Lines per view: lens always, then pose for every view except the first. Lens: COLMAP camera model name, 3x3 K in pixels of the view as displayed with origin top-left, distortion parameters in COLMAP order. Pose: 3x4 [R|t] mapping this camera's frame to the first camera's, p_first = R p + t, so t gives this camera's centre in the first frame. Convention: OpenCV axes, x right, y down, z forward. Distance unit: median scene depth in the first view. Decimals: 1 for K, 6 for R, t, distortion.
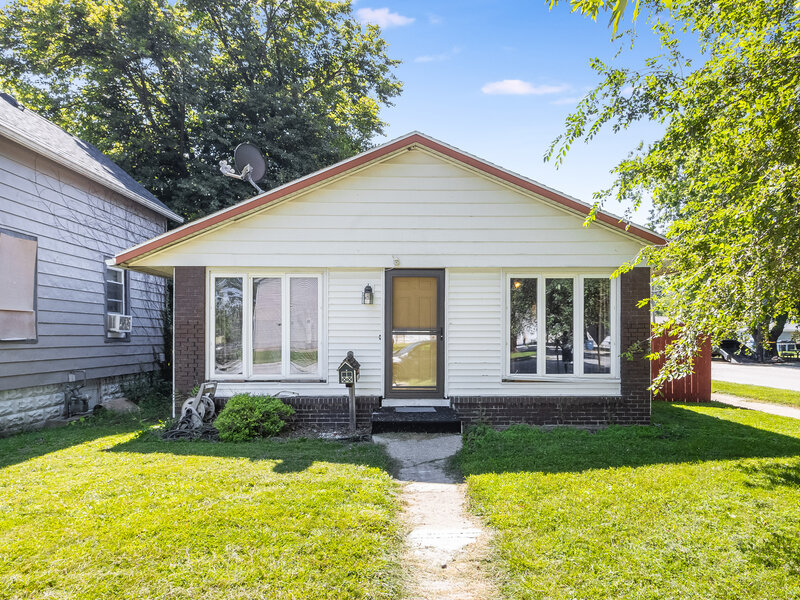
lens RADIAL K [[432.1, 0, 400.0], [0, 432.1, 307.9], [0, 0, 1]] dist [-0.004187, -0.000575]
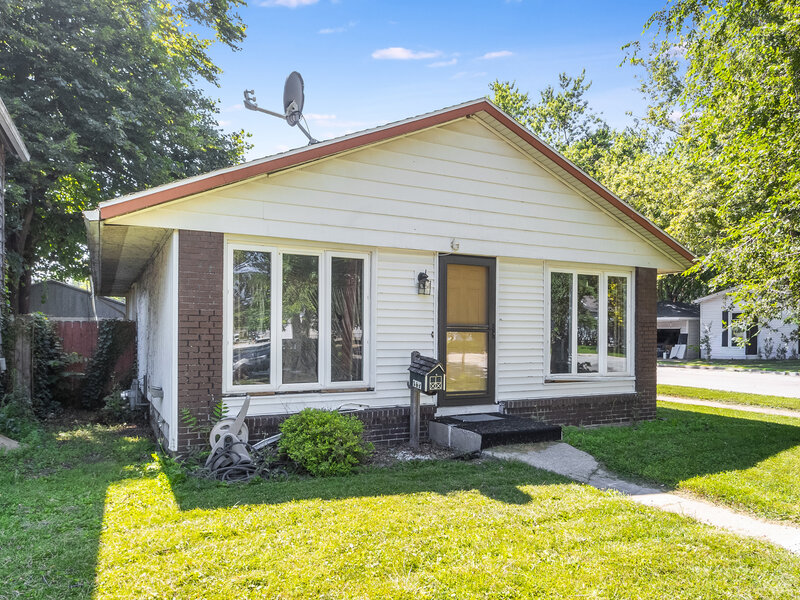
lens RADIAL K [[501.1, 0, 400.0], [0, 501.1, 300.0], [0, 0, 1]] dist [-0.001219, -0.001570]
pose [[0.921219, 0.031379, 0.387777, -0.483279], [-0.033149, 0.999448, -0.002125, 0.005368], [-0.387630, -0.010897, 0.921751, 0.127650]]
